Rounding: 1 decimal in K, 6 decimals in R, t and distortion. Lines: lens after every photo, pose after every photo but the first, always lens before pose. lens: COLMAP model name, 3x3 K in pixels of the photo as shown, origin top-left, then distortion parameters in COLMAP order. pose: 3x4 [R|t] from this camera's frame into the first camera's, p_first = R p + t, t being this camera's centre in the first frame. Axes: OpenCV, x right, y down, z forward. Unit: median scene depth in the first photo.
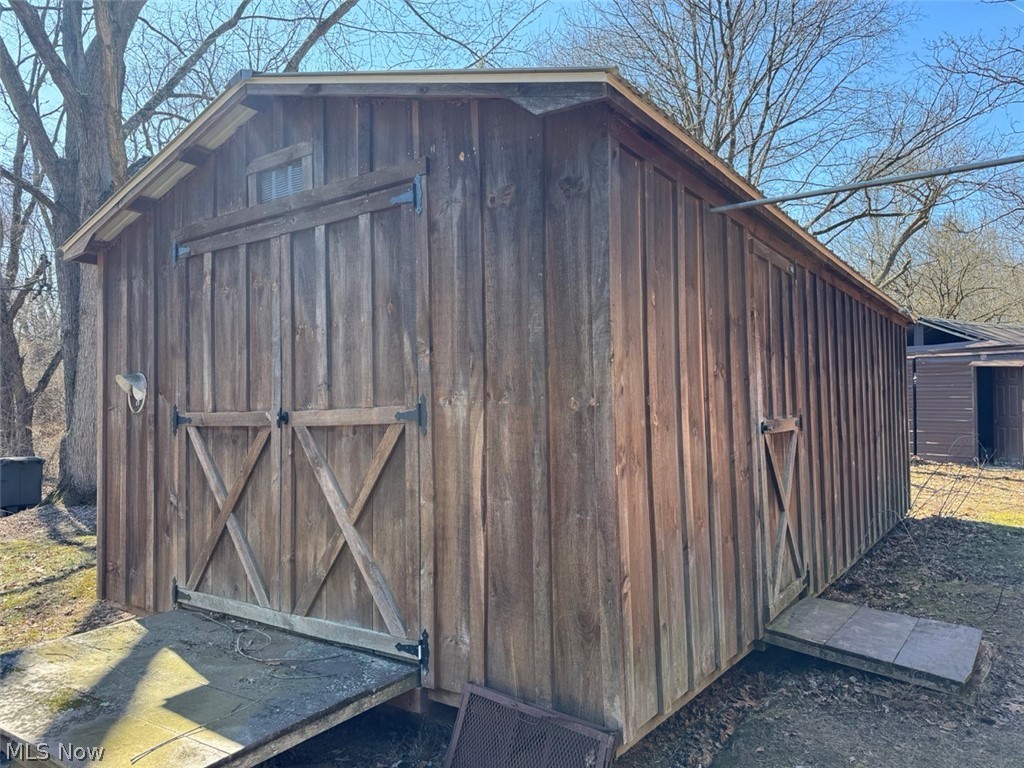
lens RADIAL K [[724.0, 0, 511.9], [0, 724.0, 385.9], [0, 0, 1]] dist [0.053028, -0.048518]
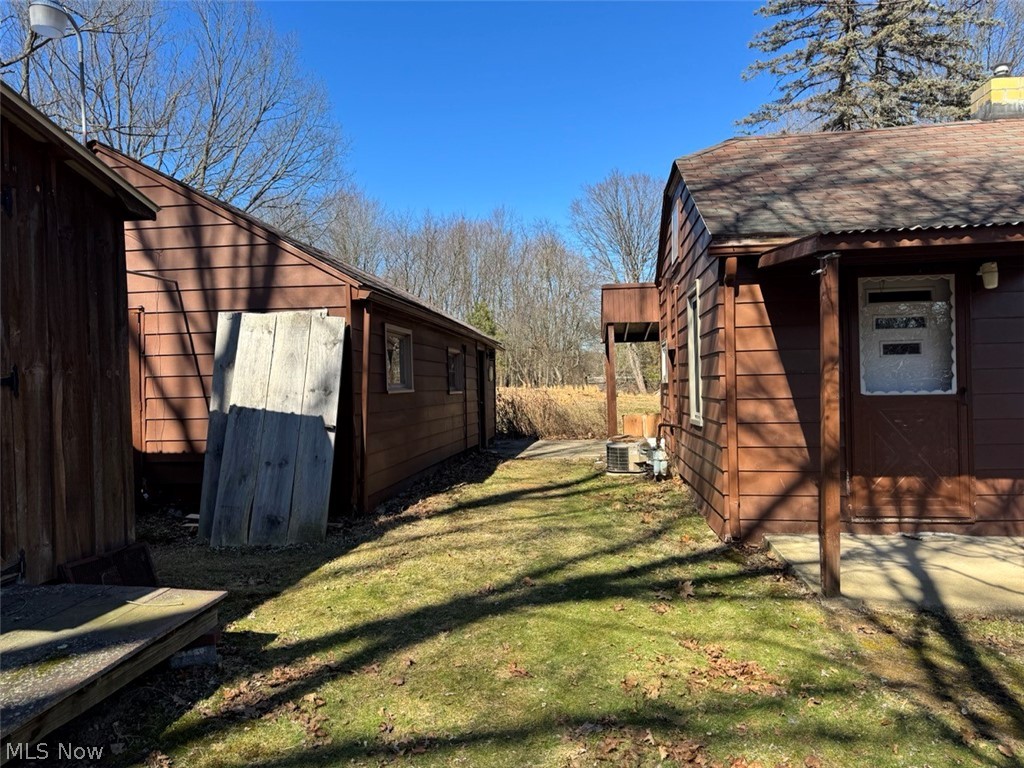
lens RADIAL K [[724.0, 0, 511.6], [0, 724.0, 383.7], [0, 0, 1]] dist [0.053028, -0.048518]
pose [[-0.473438, 0.005188, 0.880812, -1.714077], [-0.013374, 0.999825, -0.013078, 0.051687], [-0.880725, -0.017972, -0.473286, 0.886914]]
